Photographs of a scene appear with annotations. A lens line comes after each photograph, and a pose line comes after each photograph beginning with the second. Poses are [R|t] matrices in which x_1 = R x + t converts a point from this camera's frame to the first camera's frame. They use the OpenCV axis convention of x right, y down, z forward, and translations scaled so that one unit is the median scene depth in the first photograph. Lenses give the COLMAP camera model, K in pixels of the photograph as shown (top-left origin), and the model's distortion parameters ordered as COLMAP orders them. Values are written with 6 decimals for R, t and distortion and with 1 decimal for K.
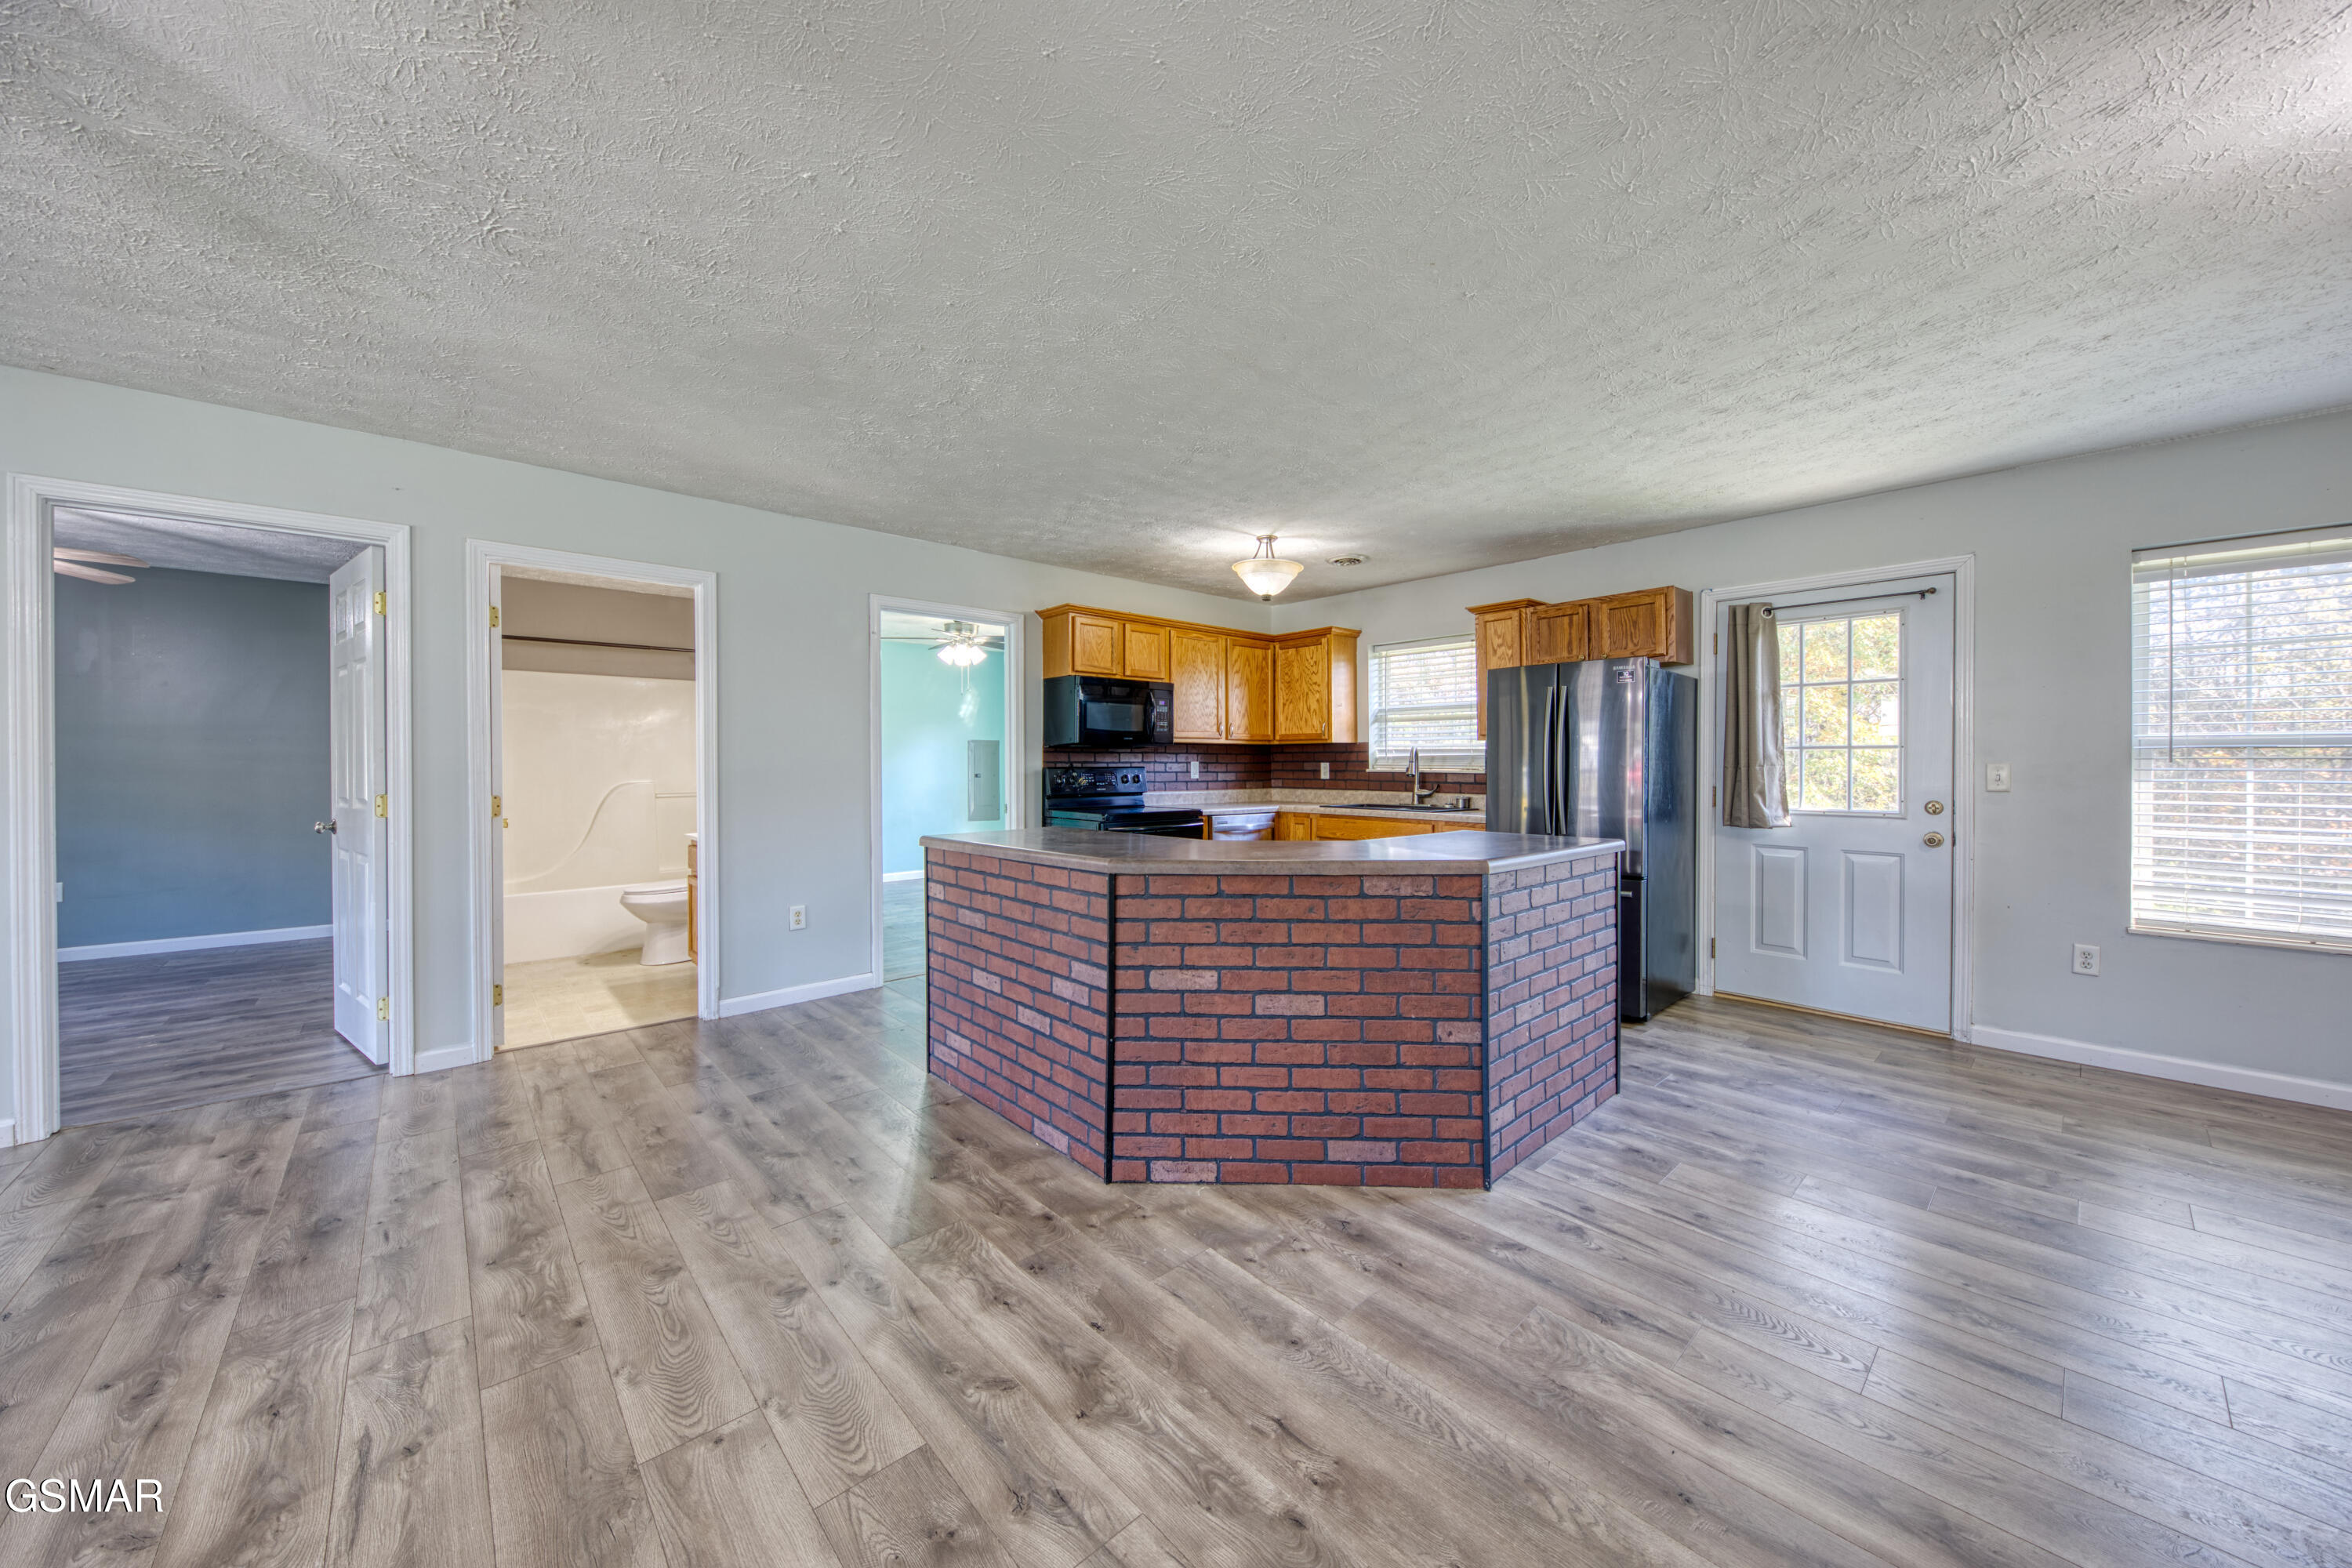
lens RADIAL K [[842.4, 0, 1174.8], [0, 842.4, 772.9], [0, 0, 1]] dist [-0.001243, -0.000347]
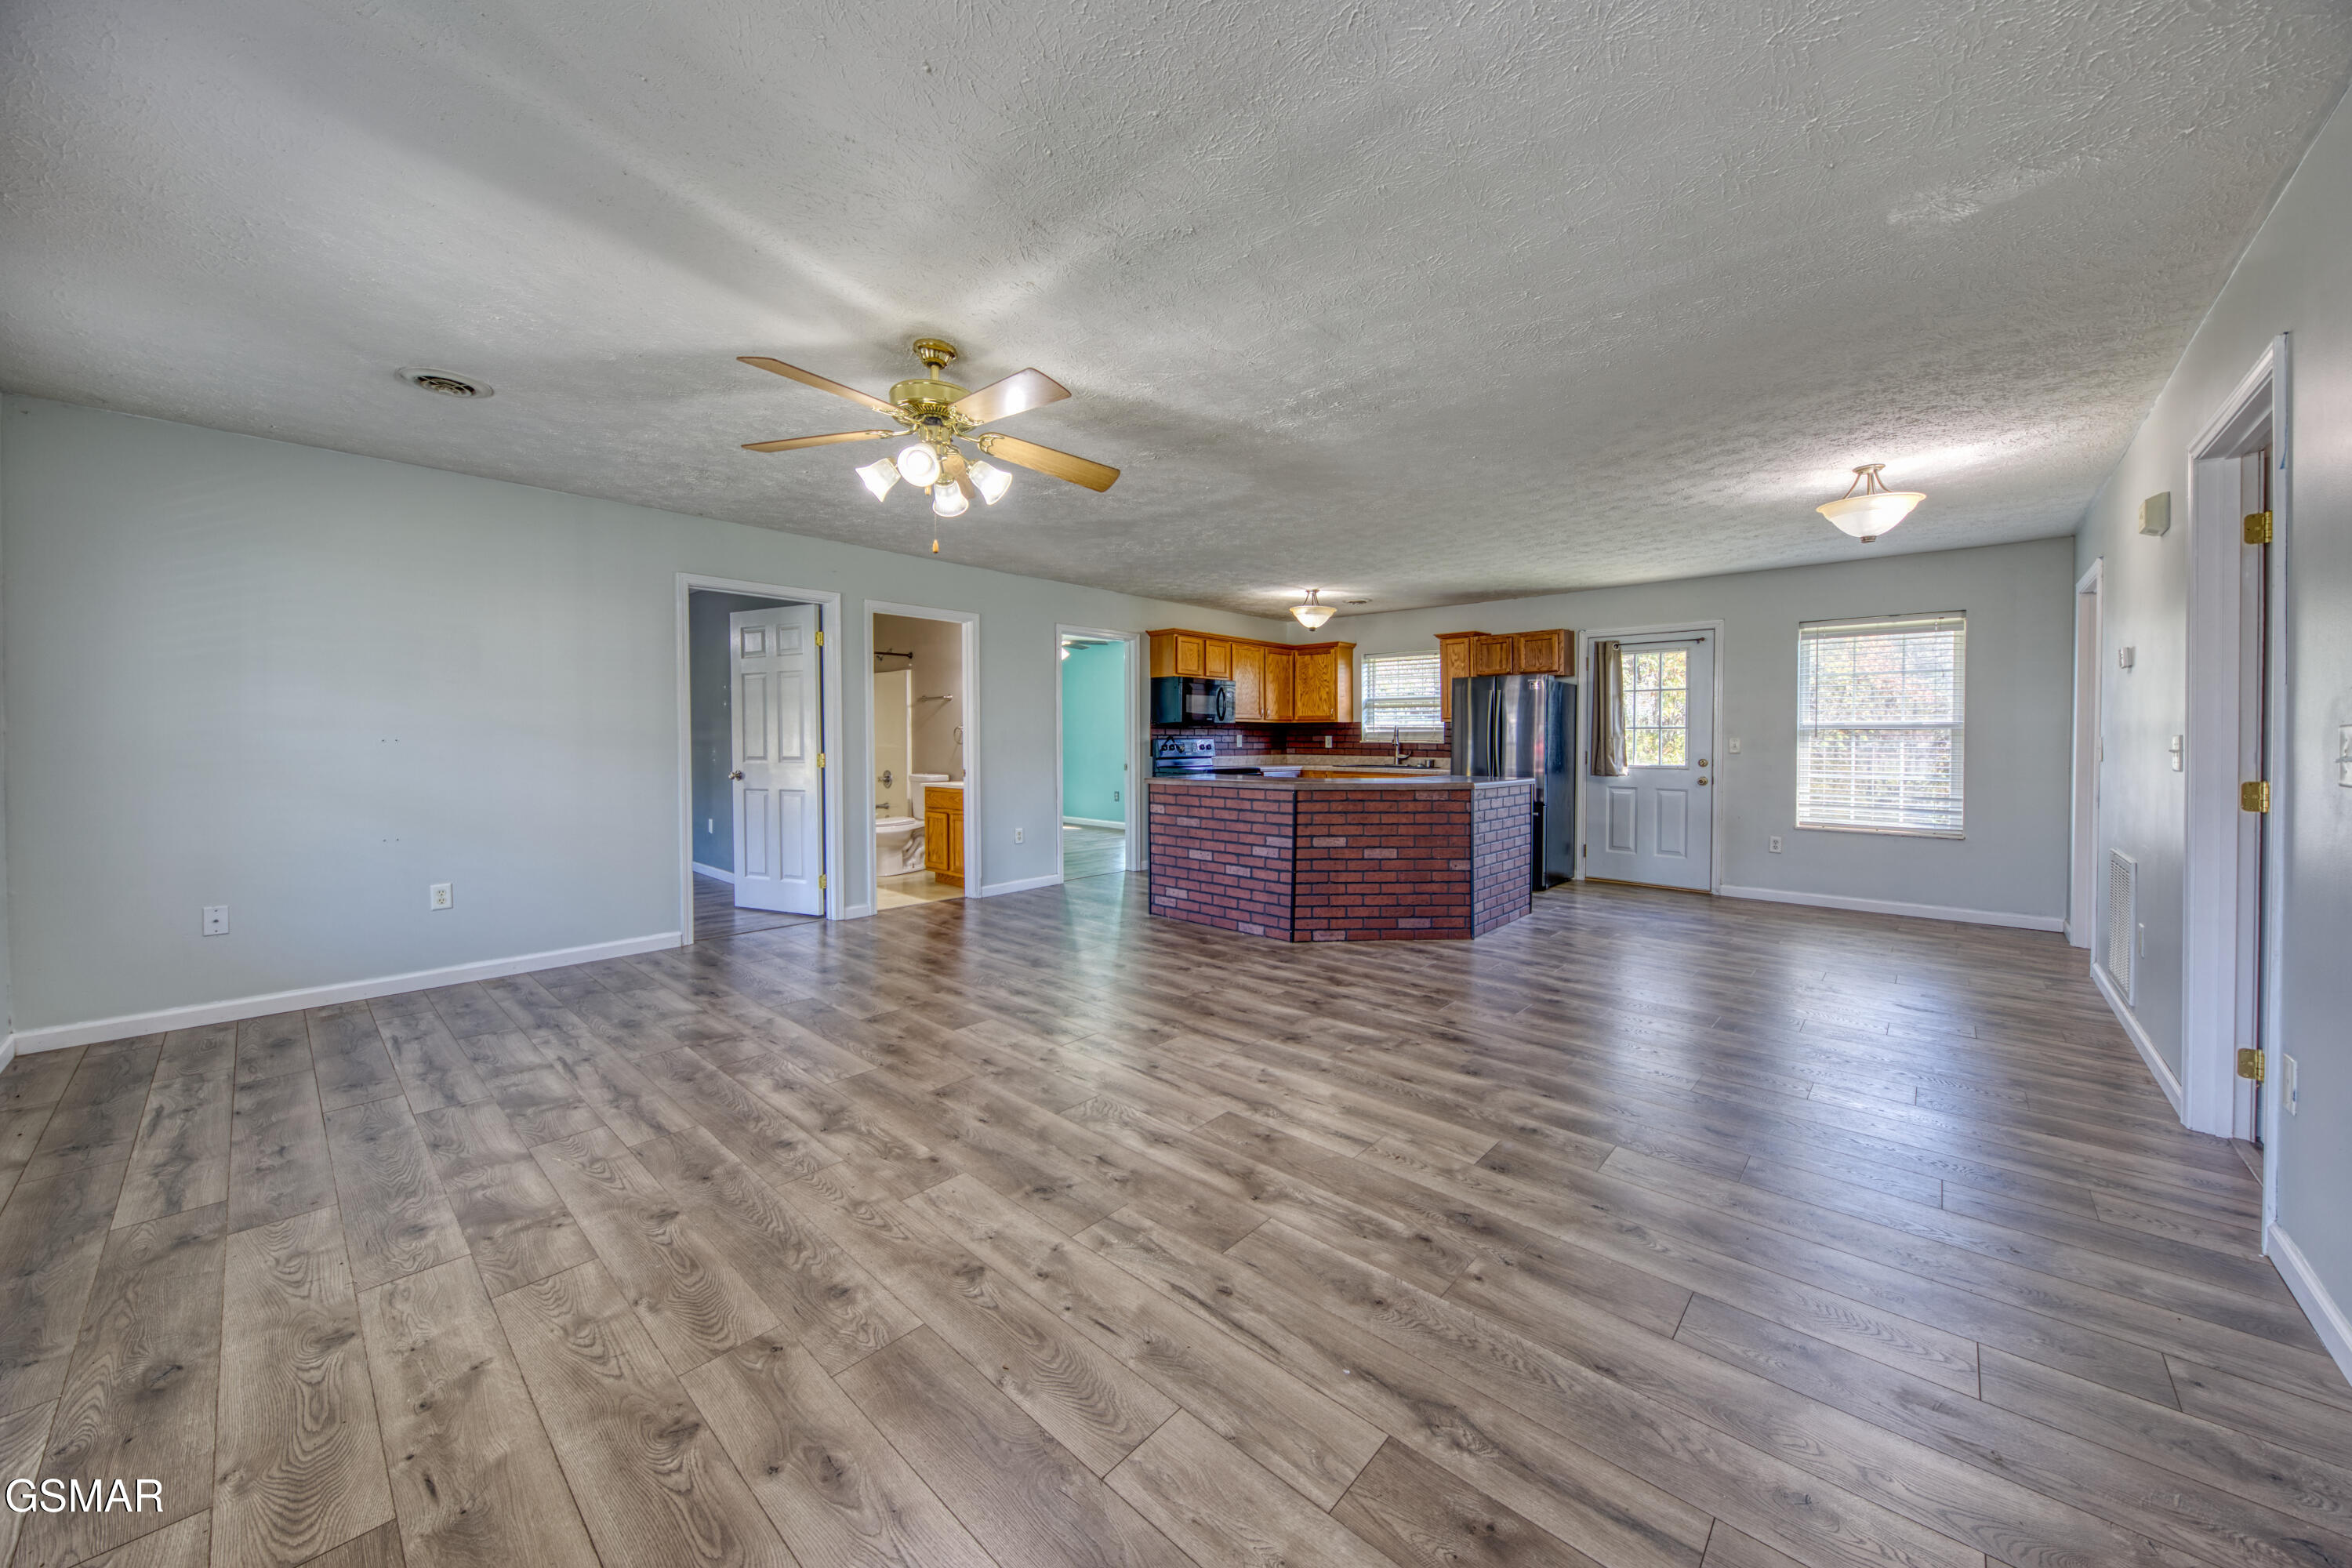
lens RADIAL K [[842.4, 0, 1176.2], [0, 842.4, 749.4], [0, 0, 1]] dist [-0.001243, -0.000347]
pose [[0.995577, 0.001292, 0.093944, -0.338557], [-0.001612, 0.999993, 0.003330, 0.008750], [-0.093939, -0.003467, 0.995572, -0.613181]]
